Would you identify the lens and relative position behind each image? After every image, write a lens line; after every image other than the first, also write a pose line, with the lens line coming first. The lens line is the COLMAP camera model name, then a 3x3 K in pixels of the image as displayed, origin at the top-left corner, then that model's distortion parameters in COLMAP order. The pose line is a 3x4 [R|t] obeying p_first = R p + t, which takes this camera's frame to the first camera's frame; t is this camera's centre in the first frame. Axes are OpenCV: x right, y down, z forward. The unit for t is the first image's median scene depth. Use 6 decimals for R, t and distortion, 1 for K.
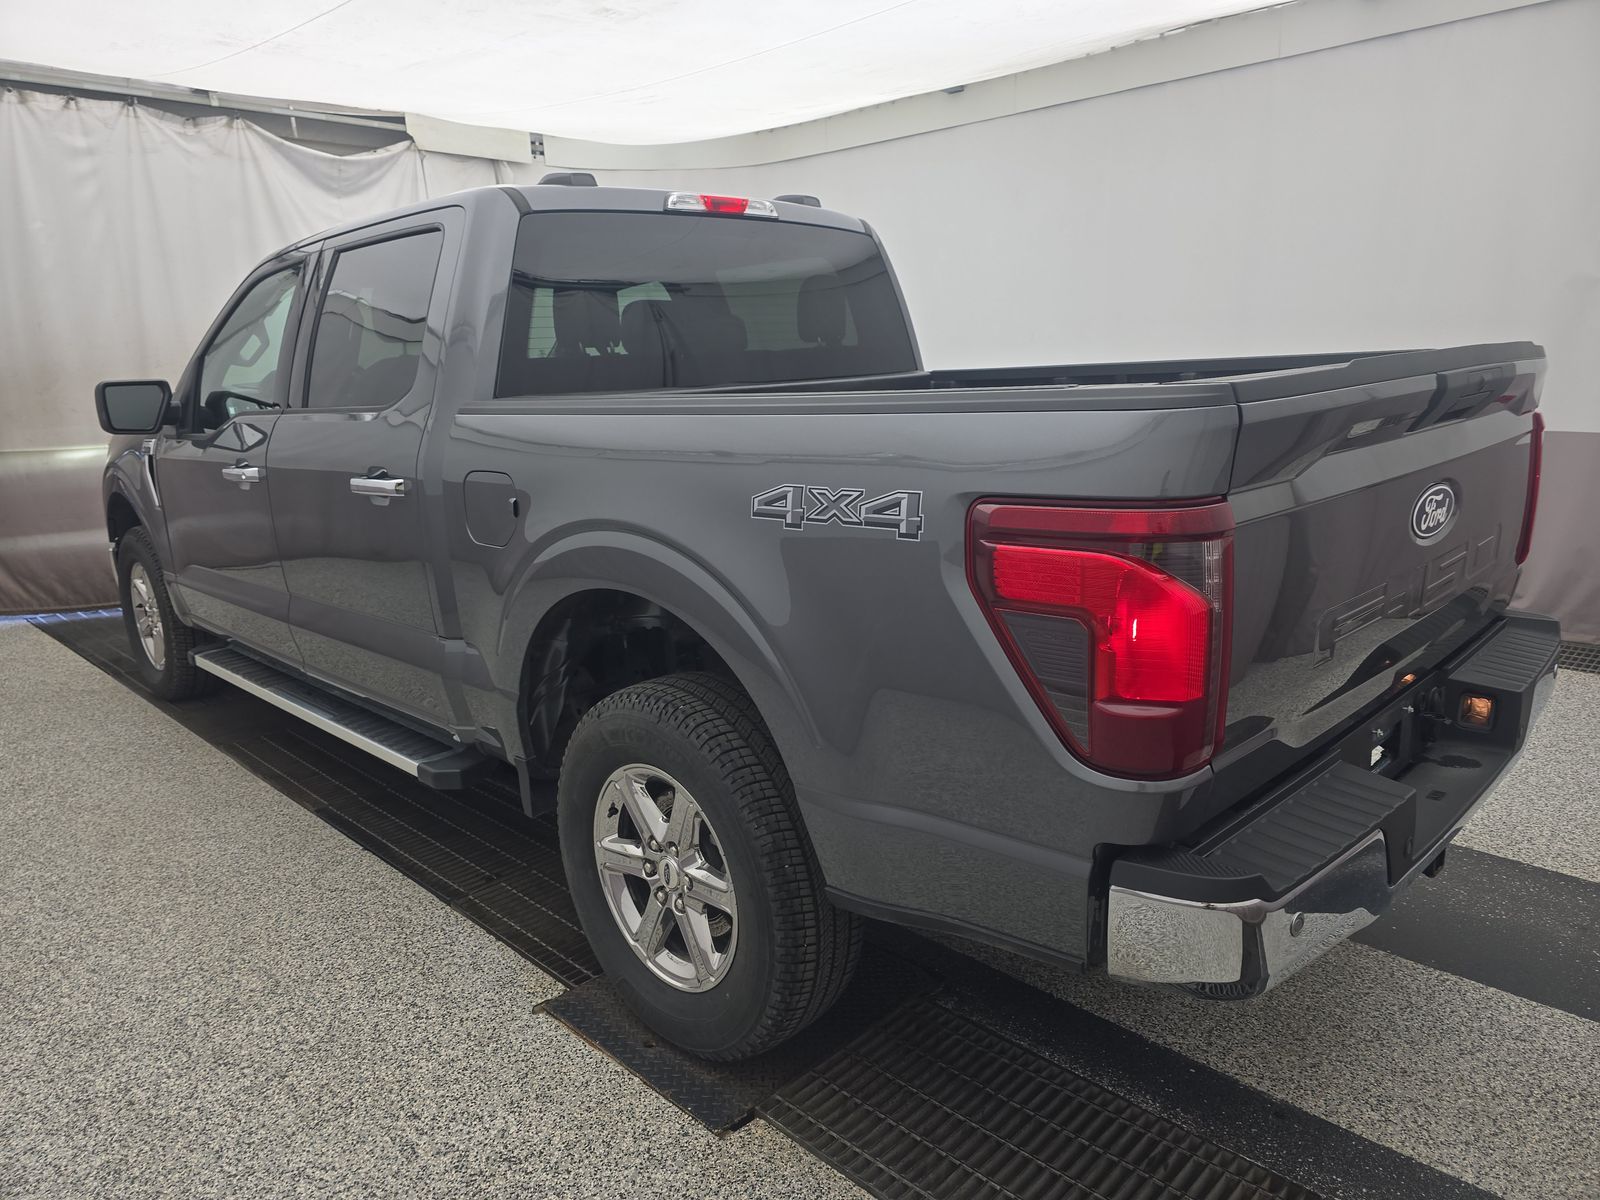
lens RADIAL K [[1101.5, 0, 800.0], [0, 1101.5, 600.0], [0, 0, 1]] dist [0.004938, -0.004812]
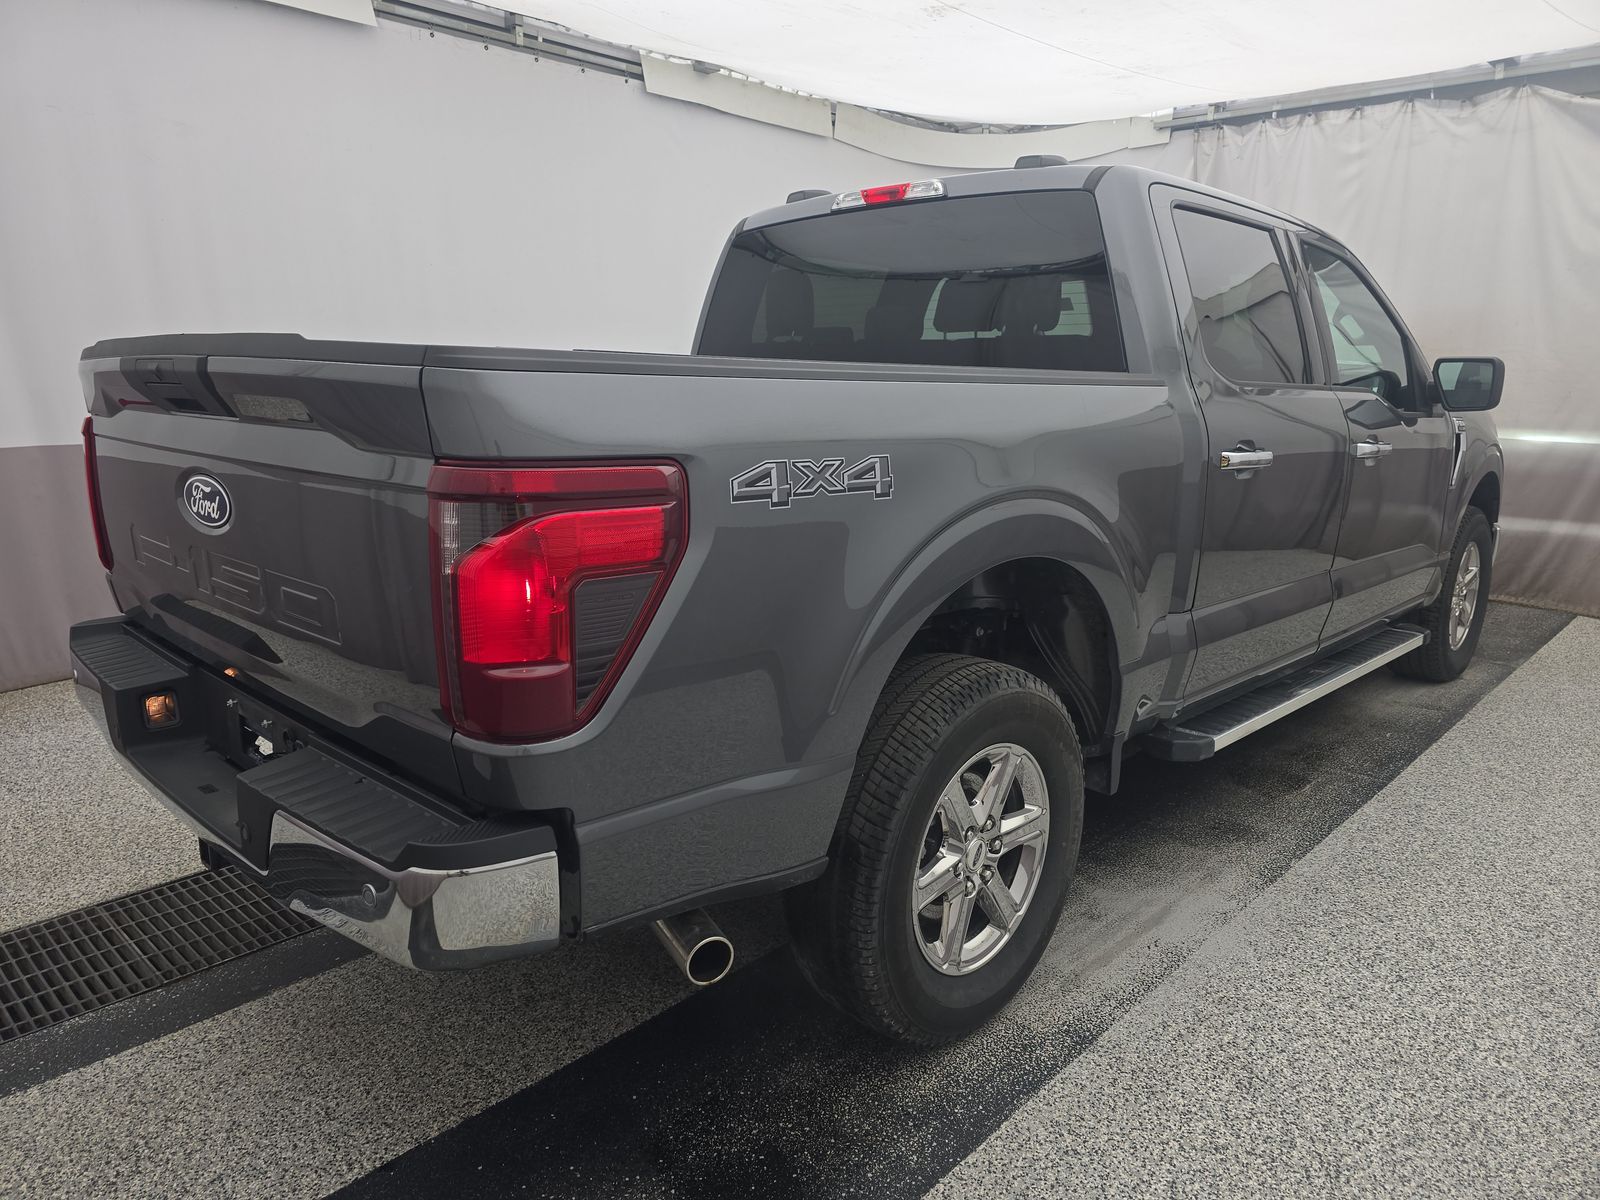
lens RADIAL K [[1101.5, 0, 800.0], [0, 1101.5, 600.0], [0, 0, 1]] dist [0.004938, -0.004812]
pose [[0.004049, 0.239424, -0.970907, 0.813329], [-0.229295, 0.945268, 0.232146, -0.182088], [0.973348, 0.221685, 0.058726, 0.770386]]
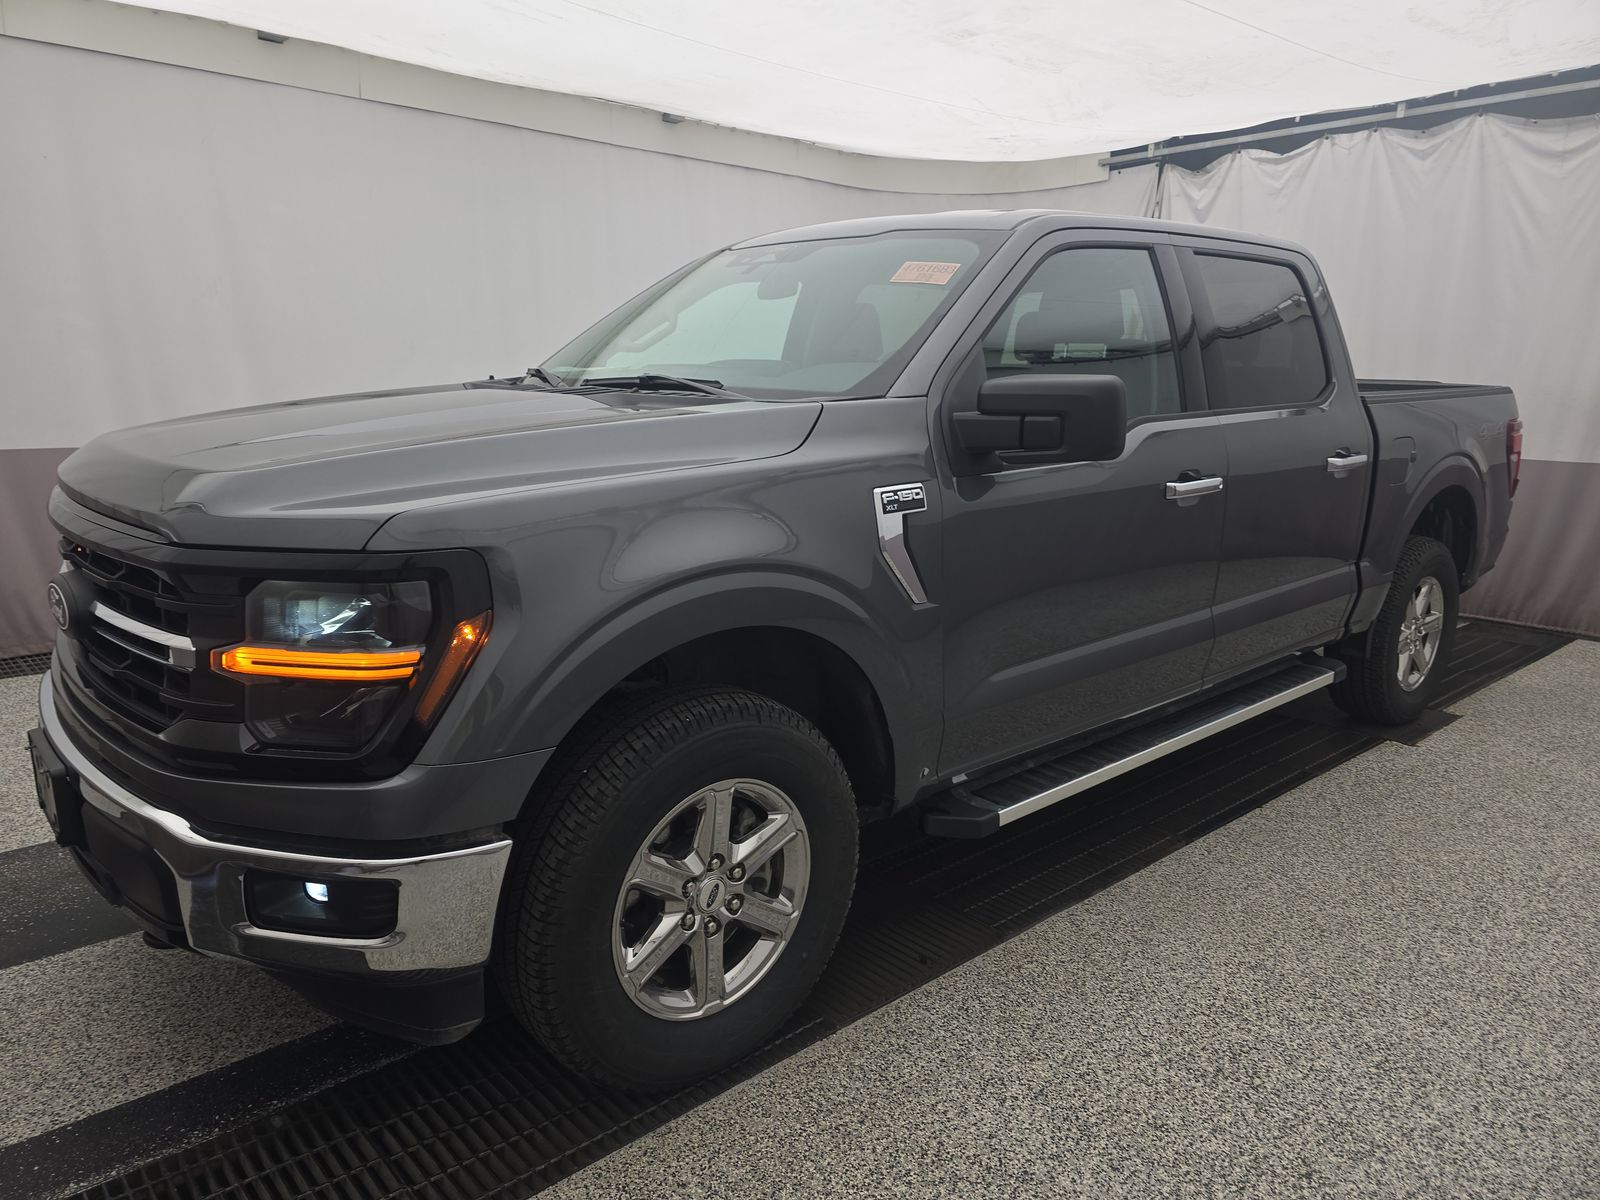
lens RADIAL K [[1101.5, 0, 800.0], [0, 1101.5, 600.0], [0, 0, 1]] dist [0.004938, -0.004812]
pose [[0.070487, -0.172023, 0.982568, -1.388892], [0.230791, 0.961104, 0.151708, -0.231171], [-0.970447, 0.216075, 0.107447, 1.210801]]
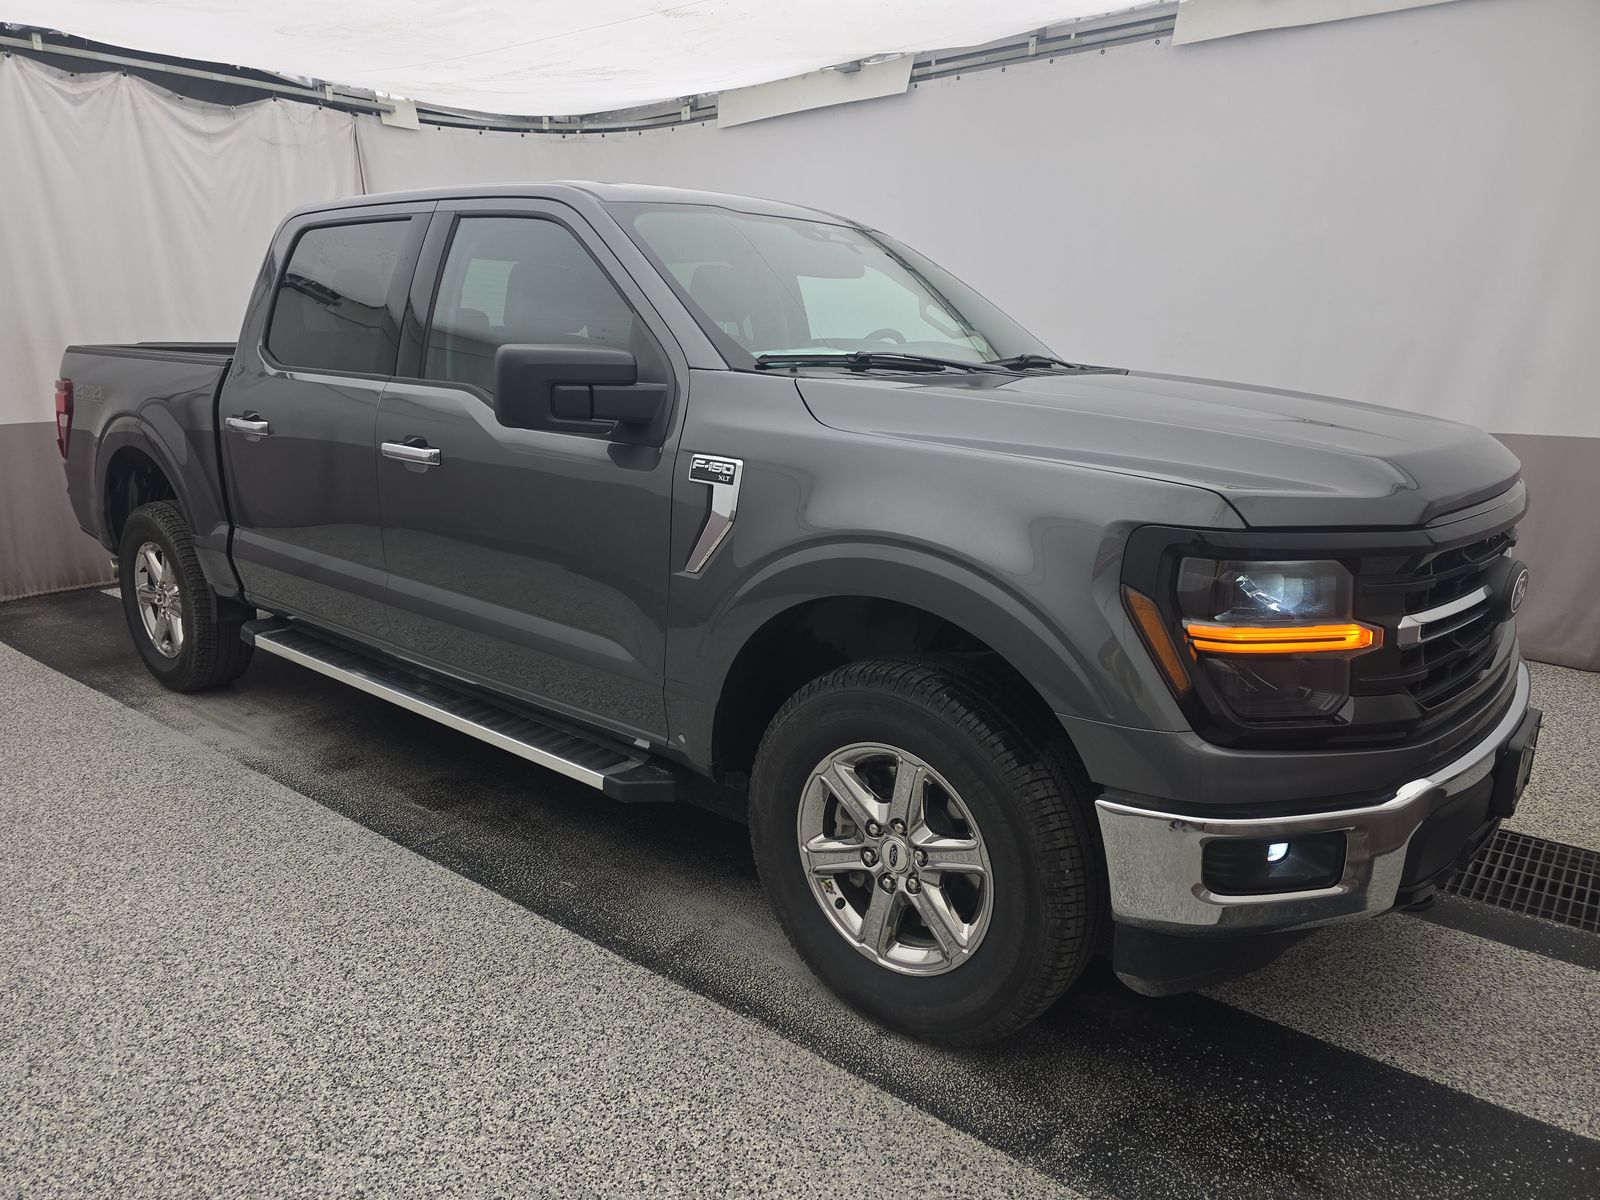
lens RADIAL K [[1101.5, 0, 800.0], [0, 1101.5, 600.0], [0, 0, 1]] dist [0.004938, -0.004812]
pose [[-0.995072, 0.050345, -0.085427, -0.406413], [0.004856, 0.885229, 0.465130, -0.505784], [0.099040, 0.462423, -0.881111, 2.146502]]
